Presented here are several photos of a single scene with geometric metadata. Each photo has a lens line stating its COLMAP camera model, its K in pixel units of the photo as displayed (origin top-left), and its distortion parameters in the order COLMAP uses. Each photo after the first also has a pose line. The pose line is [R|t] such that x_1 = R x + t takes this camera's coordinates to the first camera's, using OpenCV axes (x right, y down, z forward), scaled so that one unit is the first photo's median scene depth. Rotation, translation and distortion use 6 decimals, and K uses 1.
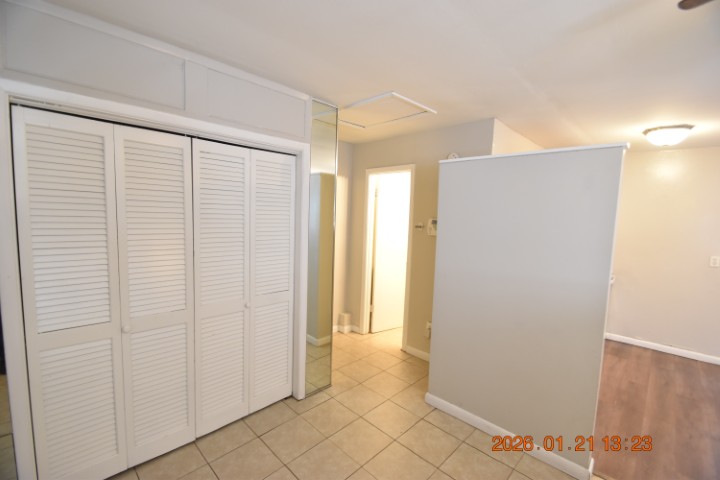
lens RADIAL K [[314.8, 0, 356.6], [0, 314.8, 249.6], [0, 0, 1]] dist [0.010055, -0.011779]
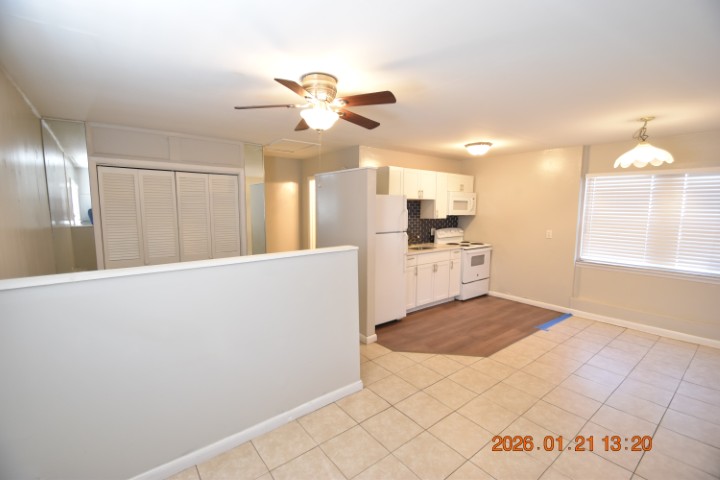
lens RADIAL K [[314.8, 0, 357.8], [0, 314.8, 241.5], [0, 0, 1]] dist [0.010055, -0.011779]
pose [[0.991898, -0.013010, -0.126369, 0.731204], [0.011778, 0.999876, -0.010490, 0.108743], [0.126490, 0.008917, 0.991928, -0.707723]]
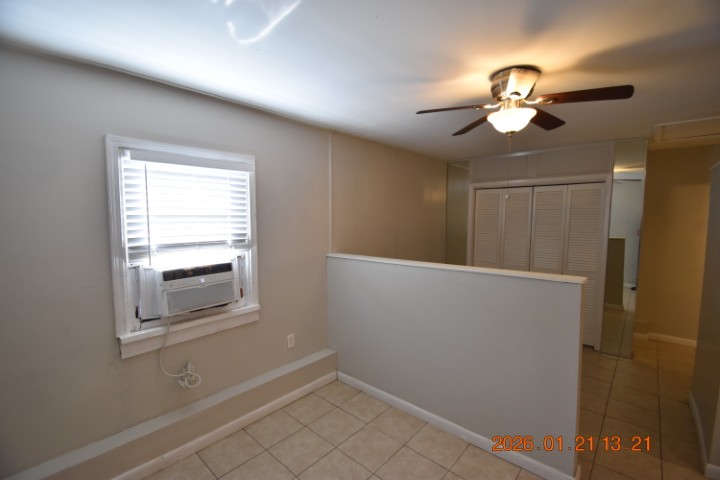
lens RADIAL K [[314.8, 0, 363.8], [0, 314.8, 243.0], [0, 0, 1]] dist [0.010055, -0.011779]
pose [[0.054800, 0.049637, -0.997263, 1.288107], [-0.114909, 0.992441, 0.043083, 0.056708], [0.991863, 0.112234, 0.060089, -0.196618]]
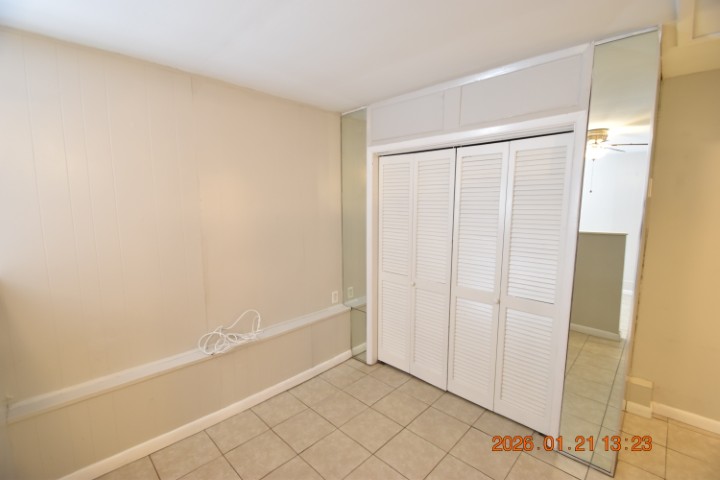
lens RADIAL K [[314.8, 0, 360.3], [0, 314.8, 241.2], [0, 0, 1]] dist [0.010055, -0.011779]
pose [[0.018421, 0.091561, -0.995629, 0.599173], [-0.114728, 0.989414, 0.088867, -0.046045], [0.993226, 0.112590, 0.028731, 0.507828]]
